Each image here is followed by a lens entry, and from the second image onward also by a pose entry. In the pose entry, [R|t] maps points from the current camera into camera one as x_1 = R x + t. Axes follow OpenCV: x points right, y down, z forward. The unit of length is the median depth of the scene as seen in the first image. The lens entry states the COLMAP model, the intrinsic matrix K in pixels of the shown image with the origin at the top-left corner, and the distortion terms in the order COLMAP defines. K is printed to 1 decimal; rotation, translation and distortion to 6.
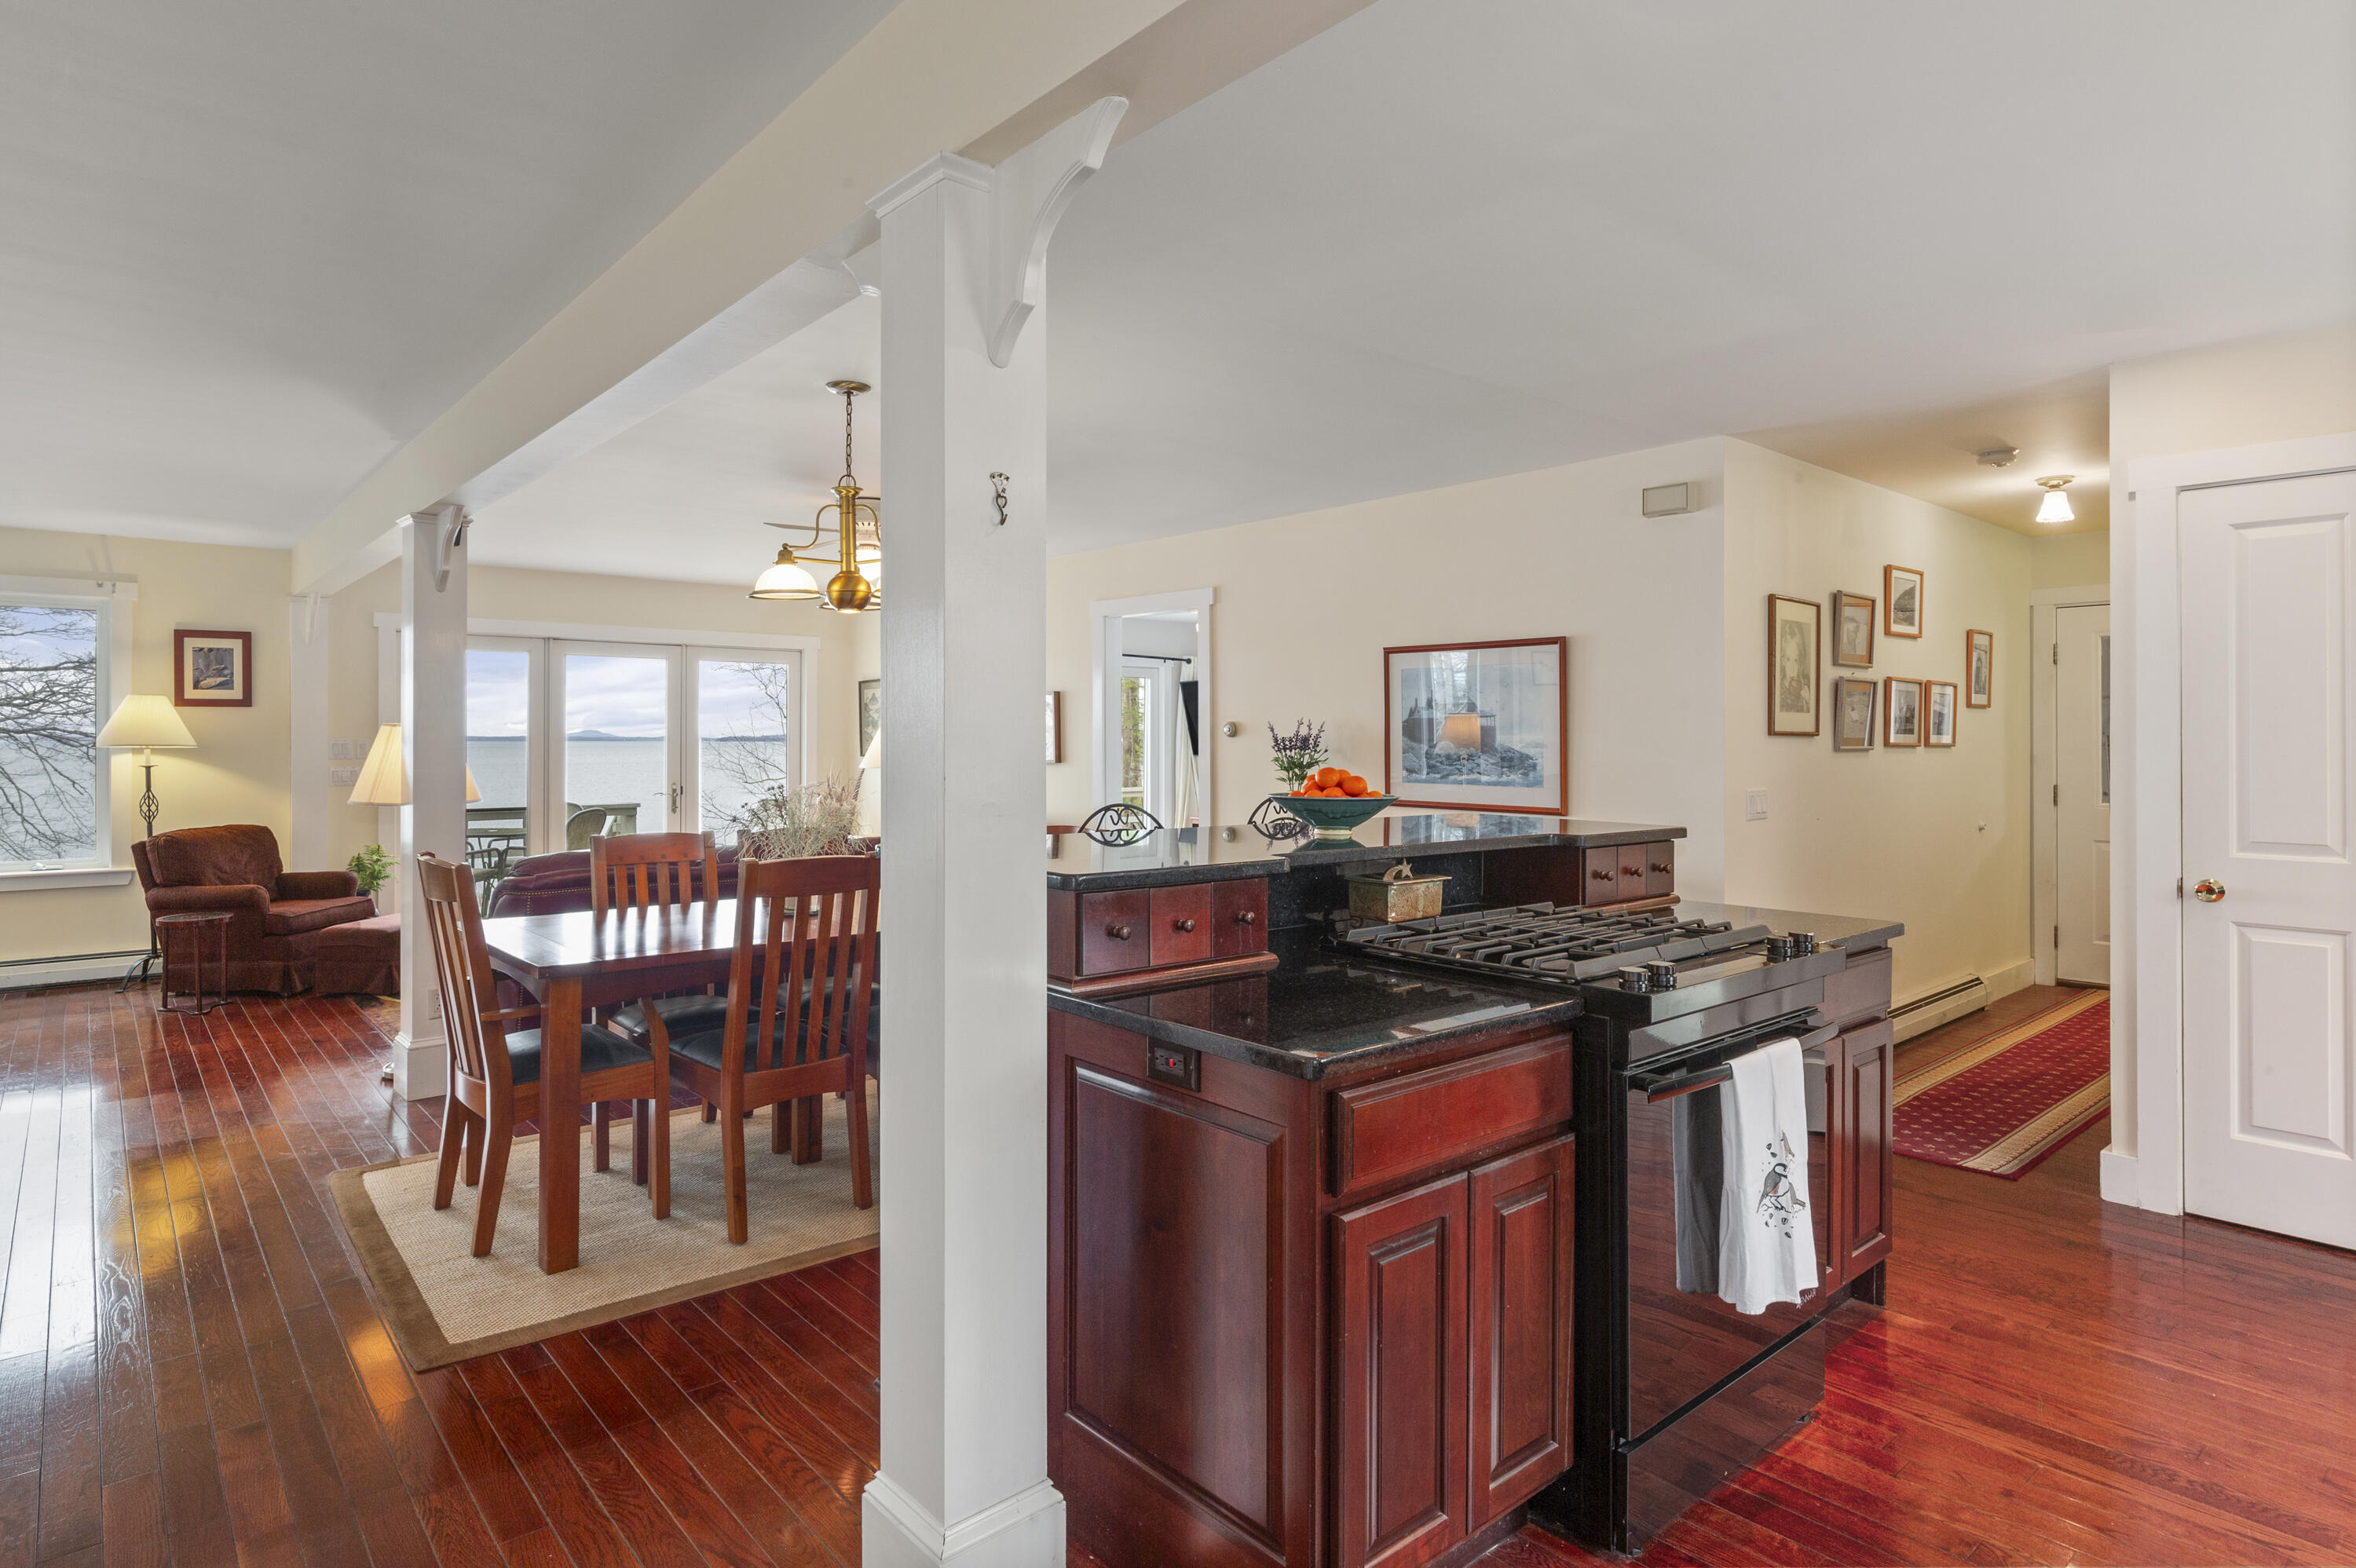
lens RADIAL K [[1260.9, 0, 1173.5], [0, 1260.9, 734.4], [0, 0, 1]] dist [0.002104, 0.000544]
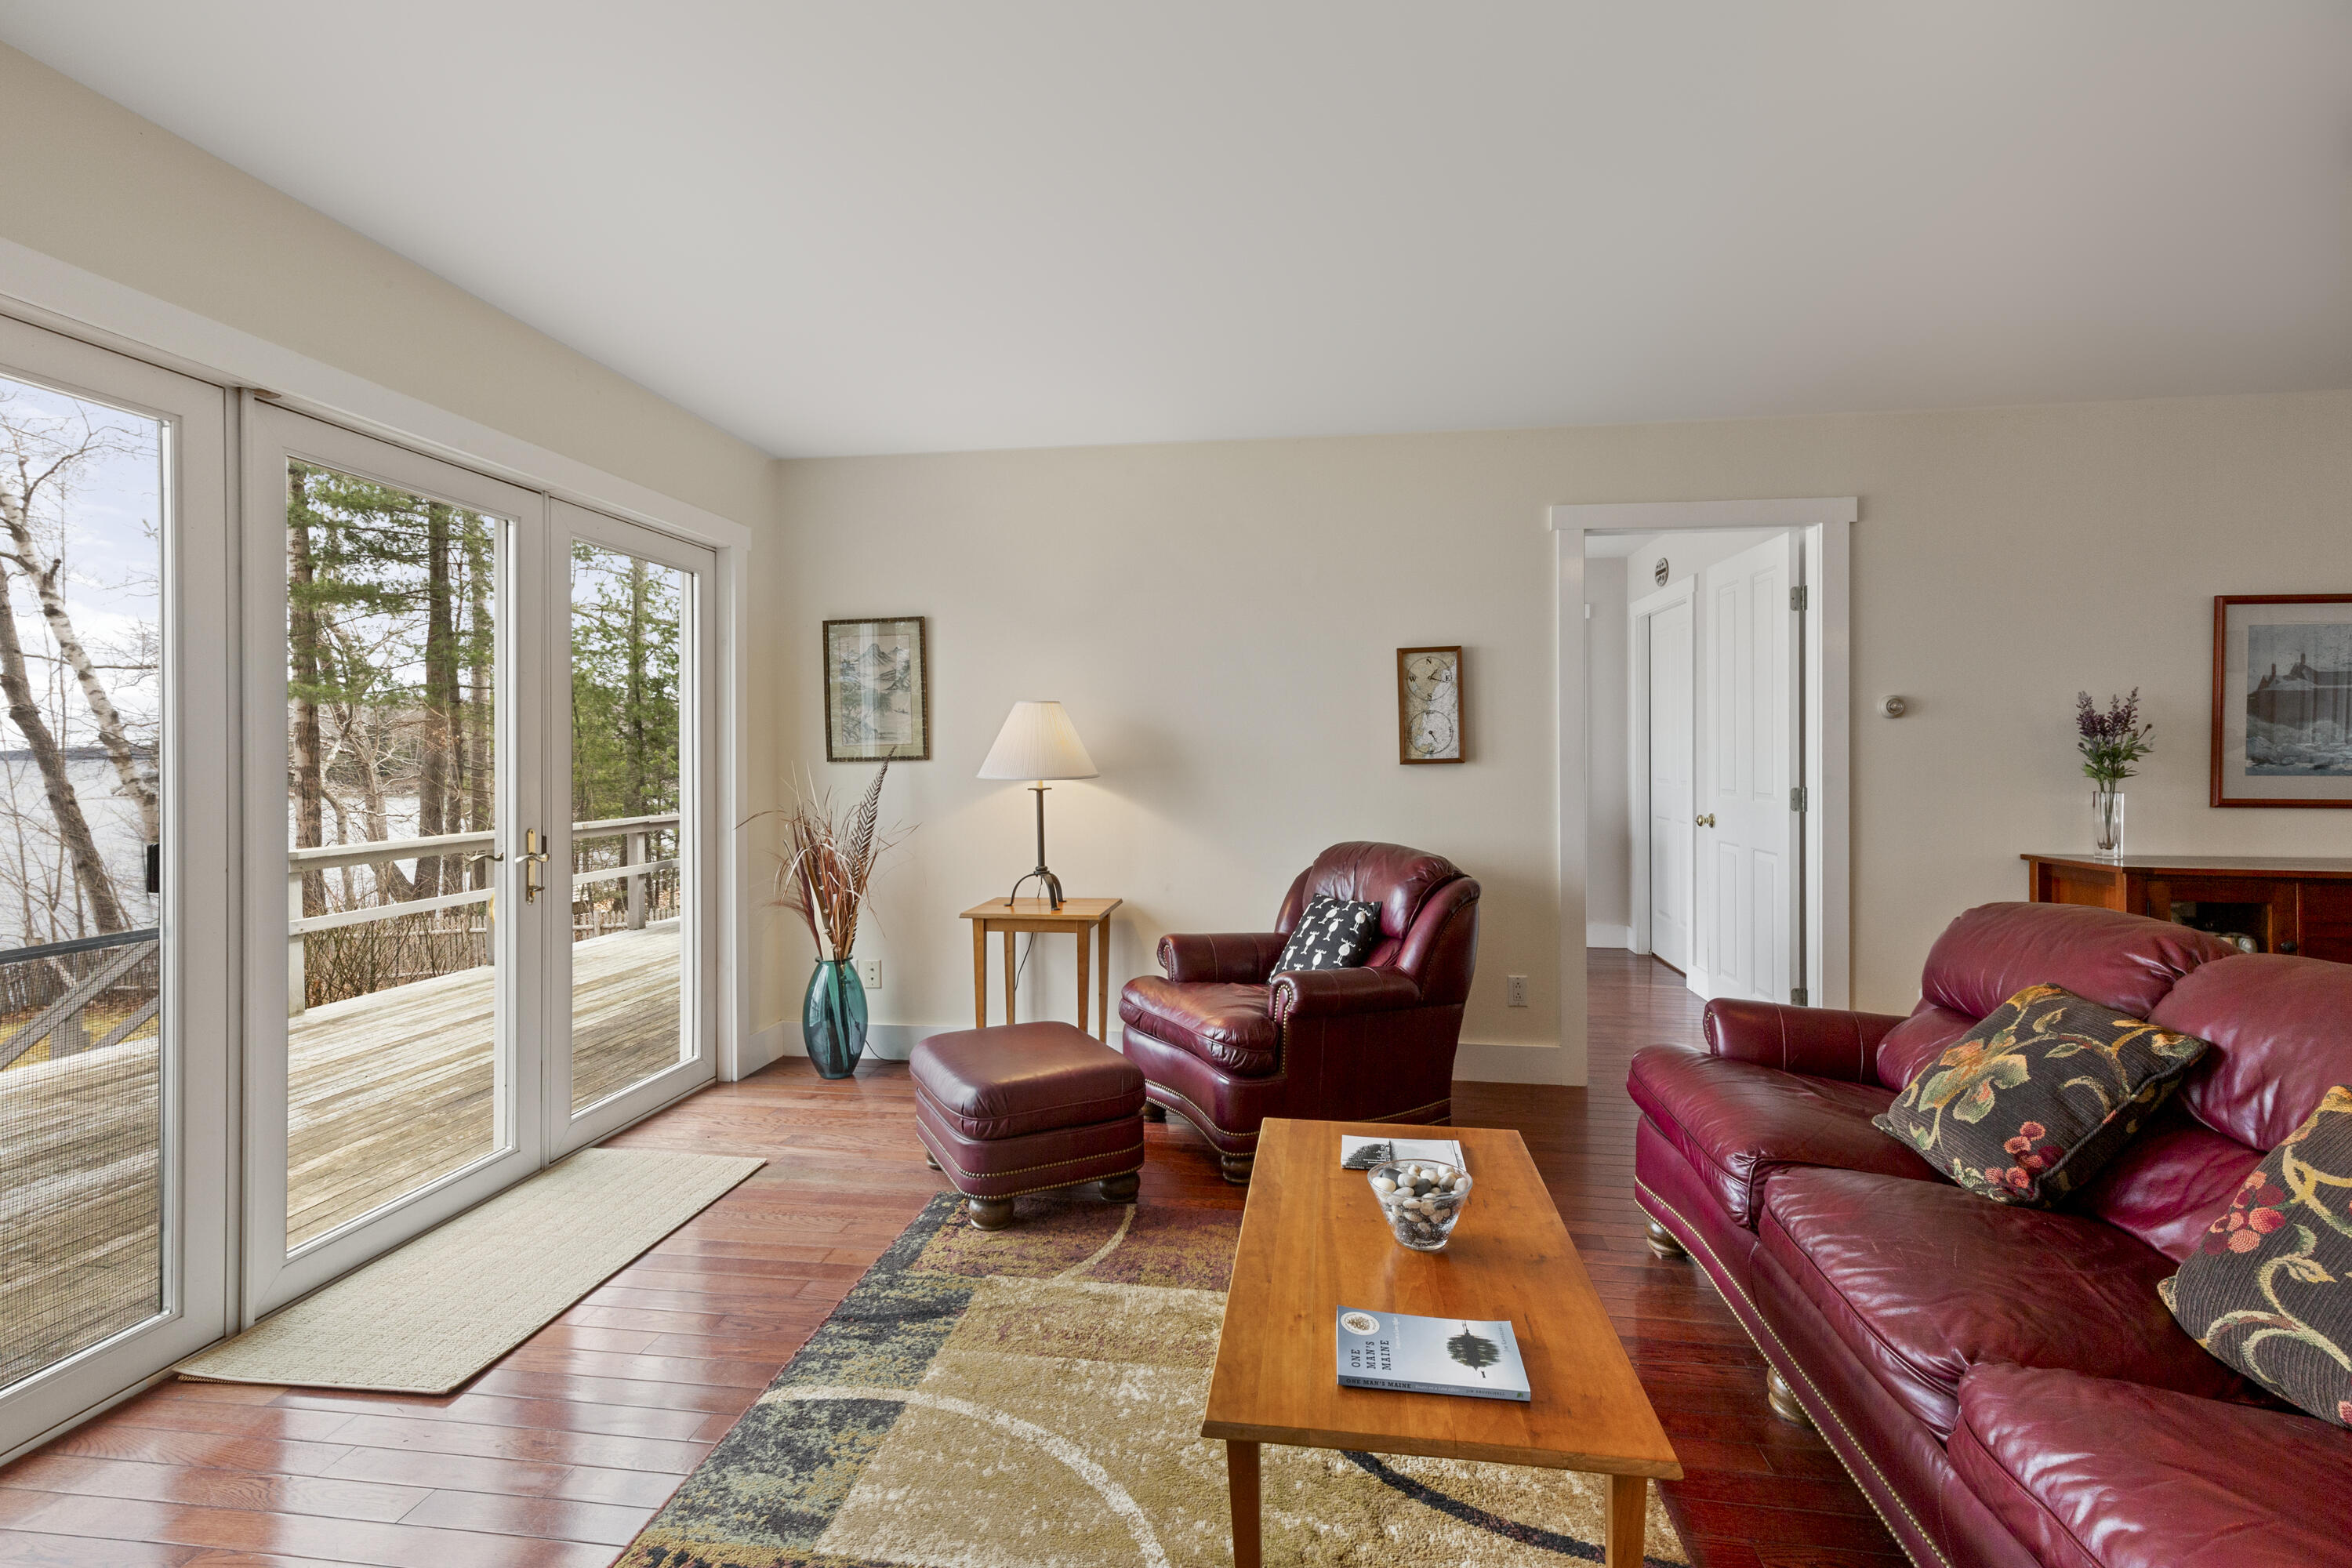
lens RADIAL K [[1086.9, 0, 1164.1], [0, 1086.9, 749.6], [0, 0, 1]] dist [0.007621, -0.000847]
pose [[0.750311, -0.006866, 0.661049, -0.735341], [0.001814, 0.999964, 0.008327, 0.015686], [-0.661082, -0.005049, 0.750296, 0.945068]]
